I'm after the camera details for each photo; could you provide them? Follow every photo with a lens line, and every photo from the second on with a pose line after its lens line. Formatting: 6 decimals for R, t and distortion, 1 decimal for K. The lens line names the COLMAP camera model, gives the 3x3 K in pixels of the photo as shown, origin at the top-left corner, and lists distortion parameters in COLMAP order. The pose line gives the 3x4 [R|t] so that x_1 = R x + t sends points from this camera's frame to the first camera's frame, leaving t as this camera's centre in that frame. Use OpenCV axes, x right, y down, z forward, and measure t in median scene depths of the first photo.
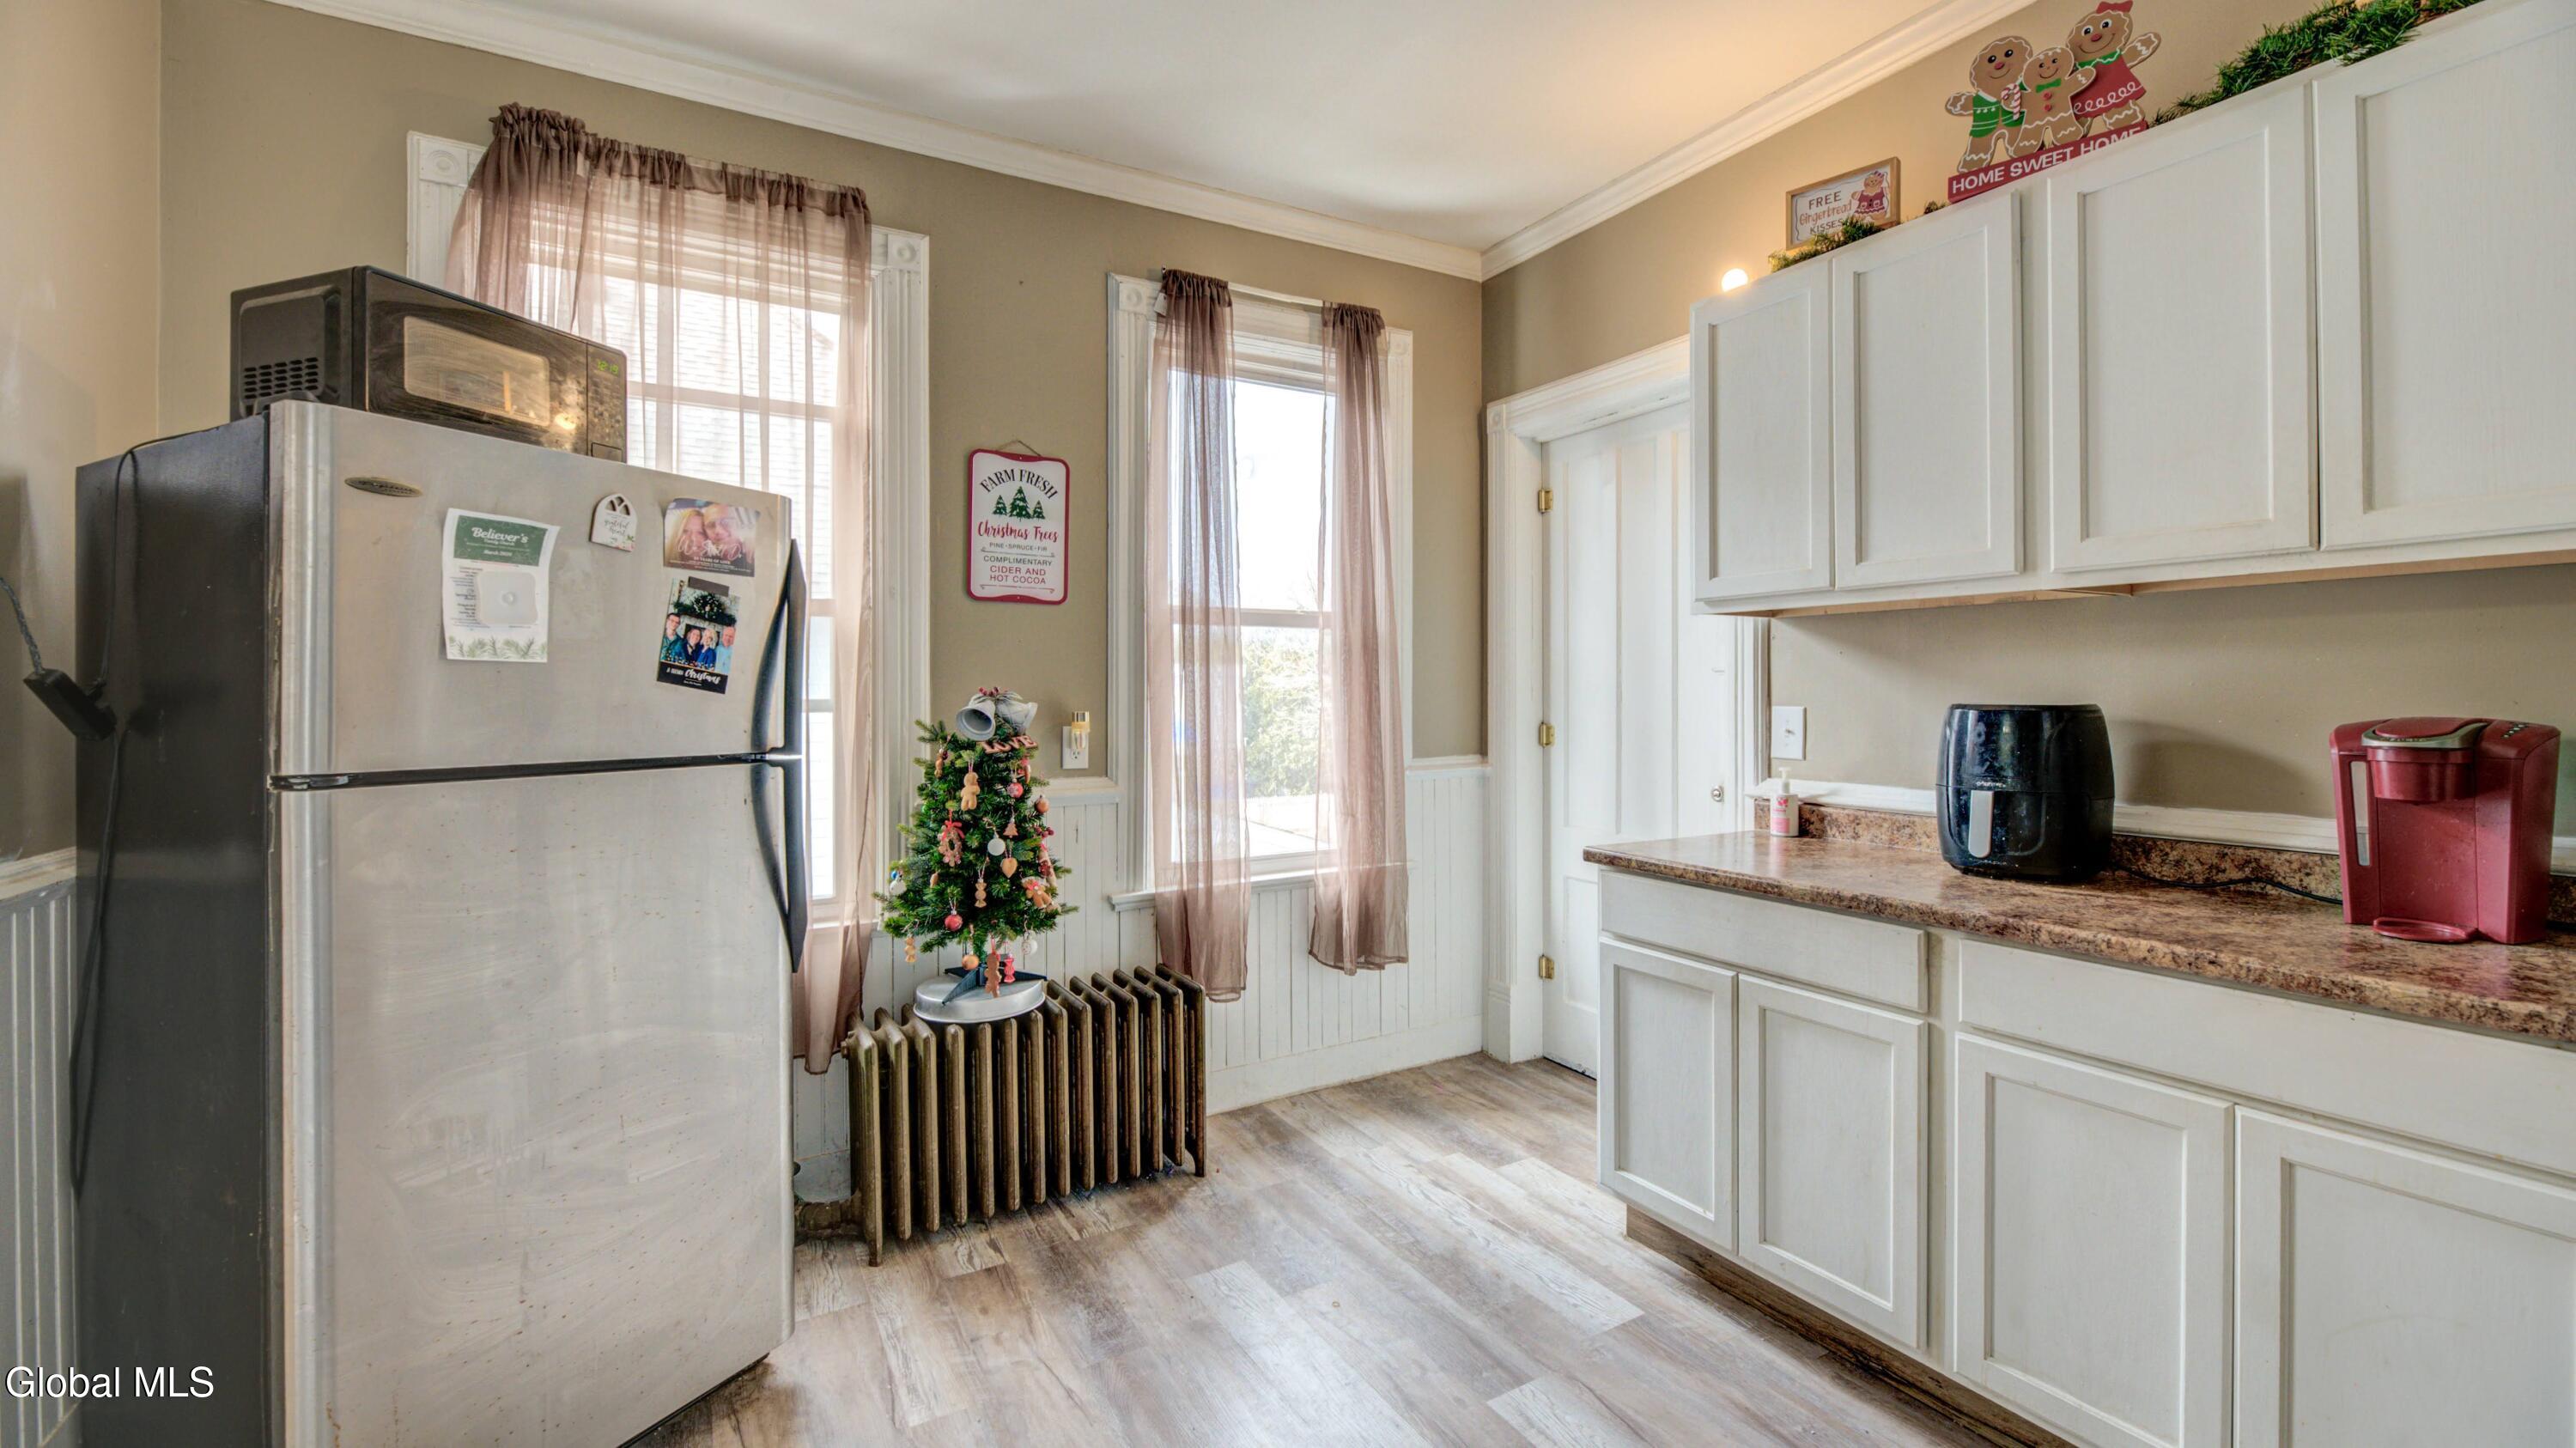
lens RADIAL K [[1064.0, 0, 1279.0], [0, 1064.0, 687.0], [0, 0, 1]] dist [0.000387, -0.000045]
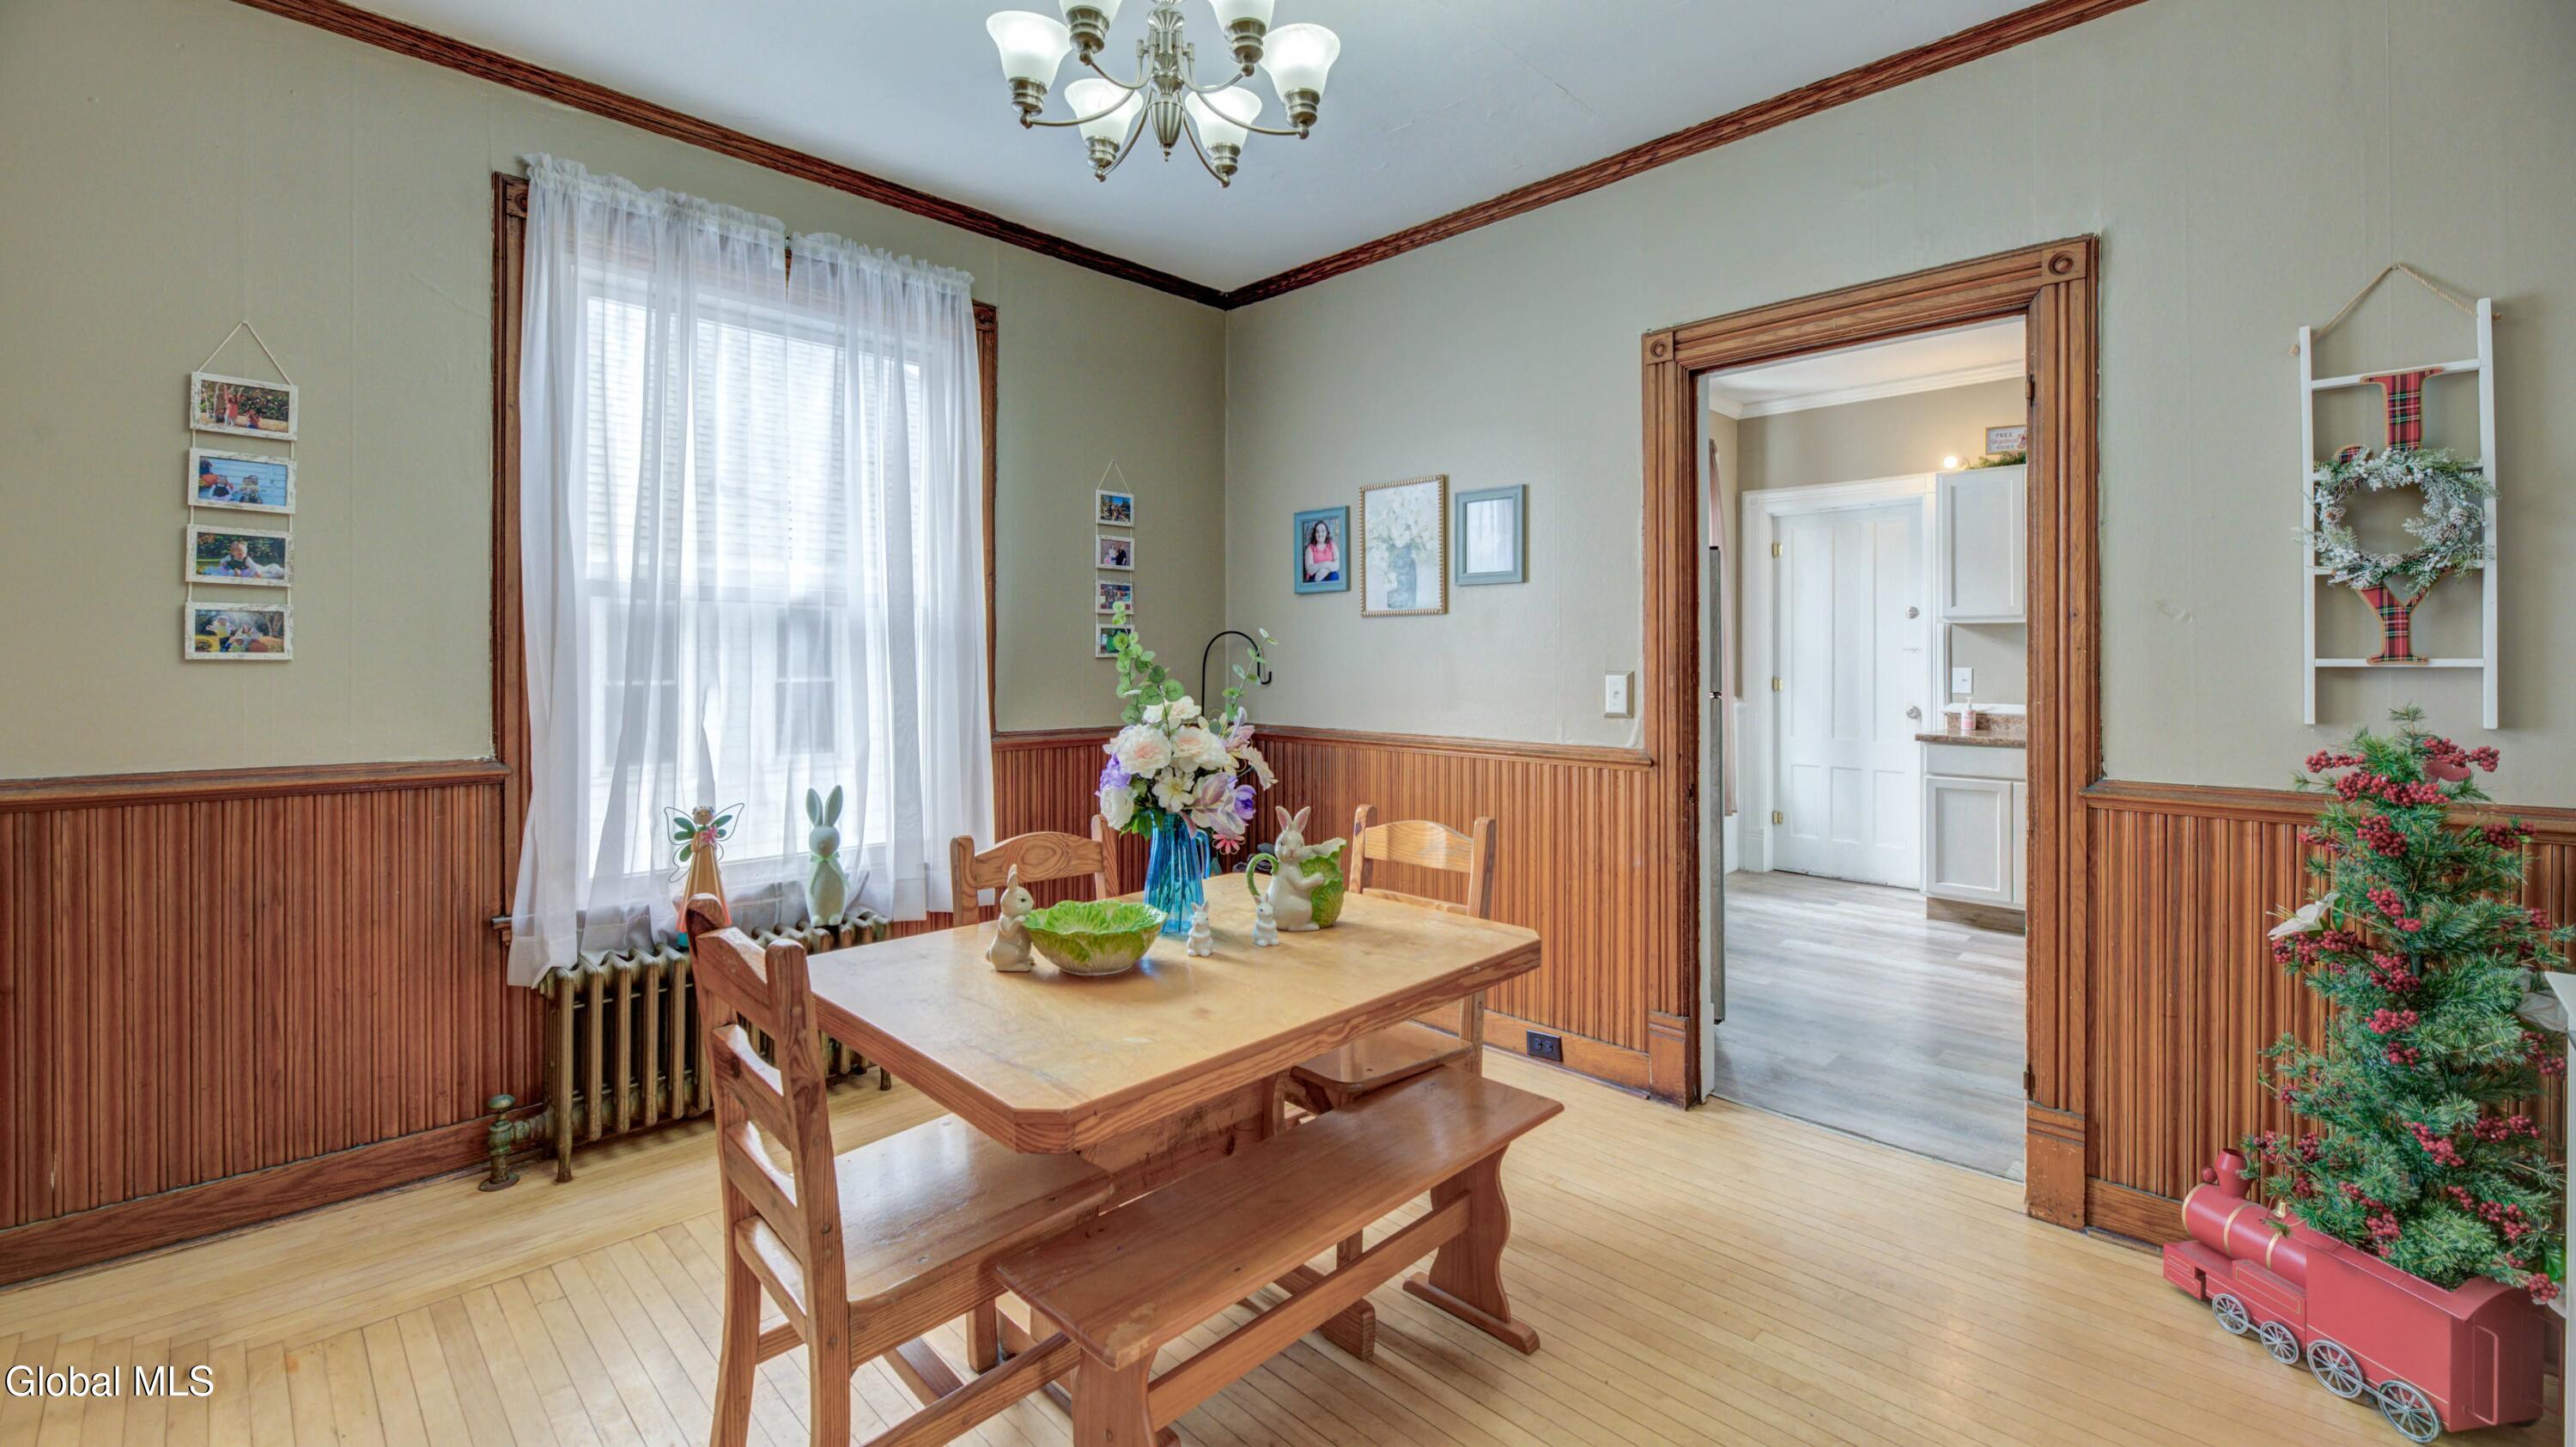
lens RADIAL K [[1069.4, 0, 1326.2], [0, 1069.4, 655.5], [0, 0, 1]] dist [-0.001005, -0.000271]
pose [[0.958479, 0.003958, 0.285136, -1.291370], [-0.005325, 0.999978, 0.004019, -0.007985], [-0.285114, -0.005371, 0.958479, -0.633335]]
